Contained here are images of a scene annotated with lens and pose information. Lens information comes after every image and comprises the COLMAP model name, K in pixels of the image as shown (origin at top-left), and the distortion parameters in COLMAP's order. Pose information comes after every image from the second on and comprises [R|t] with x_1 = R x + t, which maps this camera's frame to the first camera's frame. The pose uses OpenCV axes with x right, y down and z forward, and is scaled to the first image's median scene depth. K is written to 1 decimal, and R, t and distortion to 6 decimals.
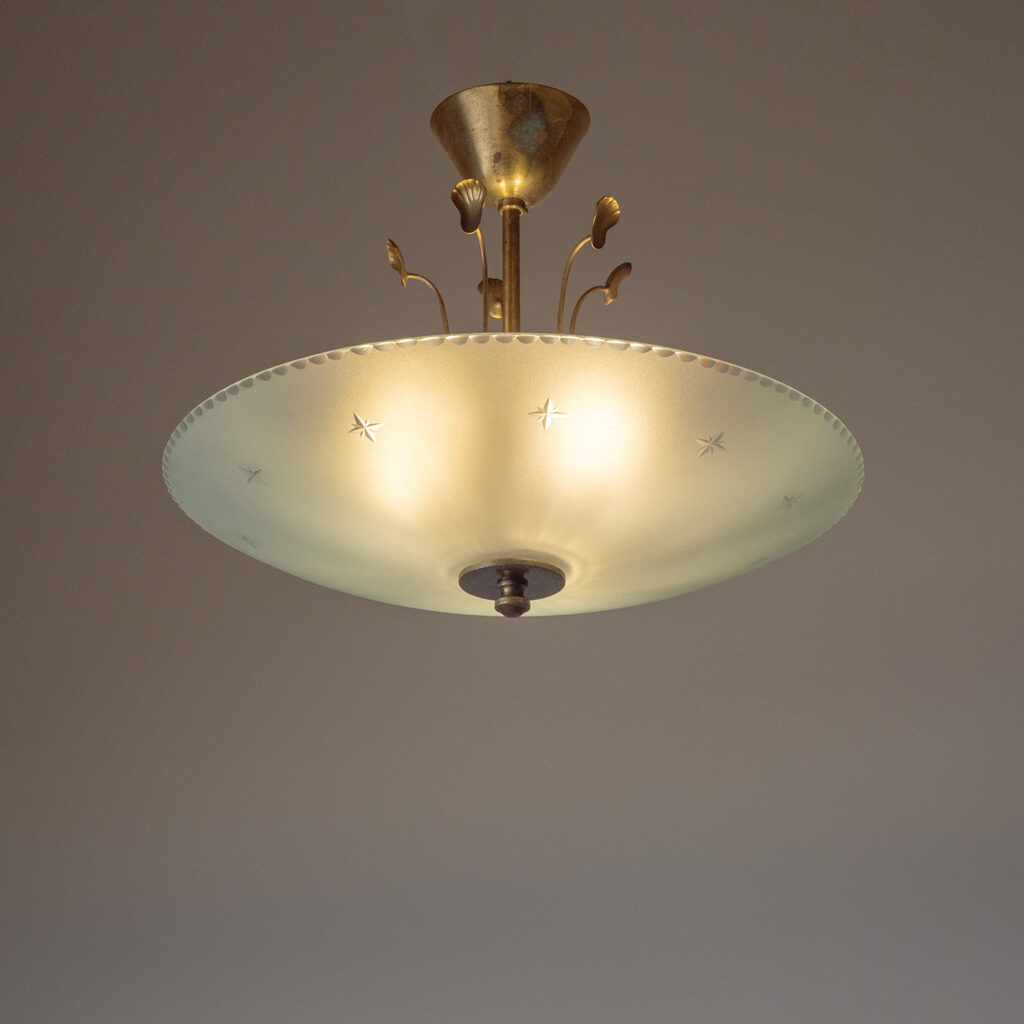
lens RADIAL K [[2623.7, 0, 515.9], [0, 2623.7, 516.7], [0, 0, 1]] dist [-0.312122, 0.000000]
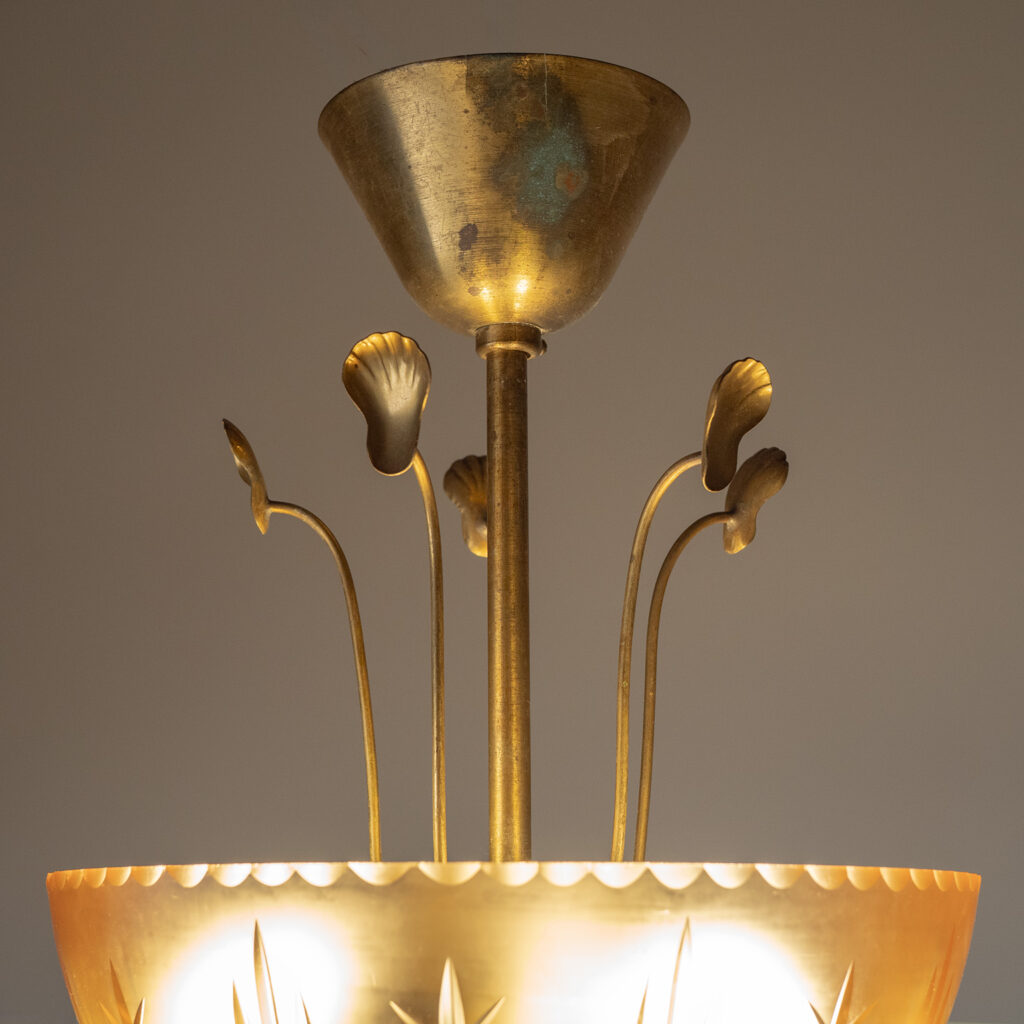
lens RADIAL K [[2295.8, 0, 513.5], [0, 2295.8, 521.8], [0, 0, 1]] dist [-0.181924, 0.000000]
pose [[0.999452, -0.012426, -0.030694, 0.010535], [0.016455, 0.990746, 0.134727, -0.142259], [0.028736, -0.135159, 0.990407, 0.639084]]
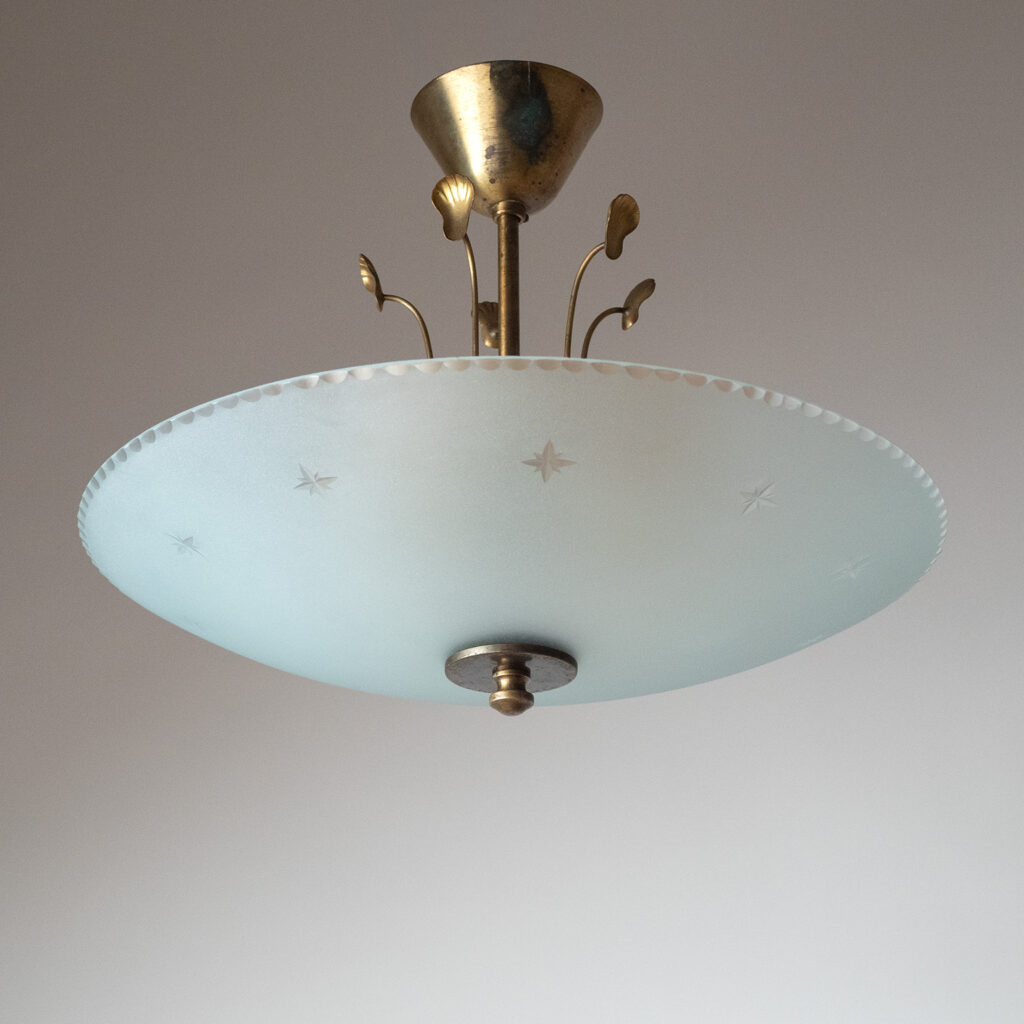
lens RADIAL K [[2295.8, 0, 504.4], [0, 2295.8, 512.2], [0, 0, 1]] dist [-0.181924, 0.000000]
pose [[0.999669, -0.012509, -0.022460, 0.012250], [0.012053, 0.999721, -0.020323, -0.009343], [0.022708, 0.020046, 0.999541, 0.281626]]
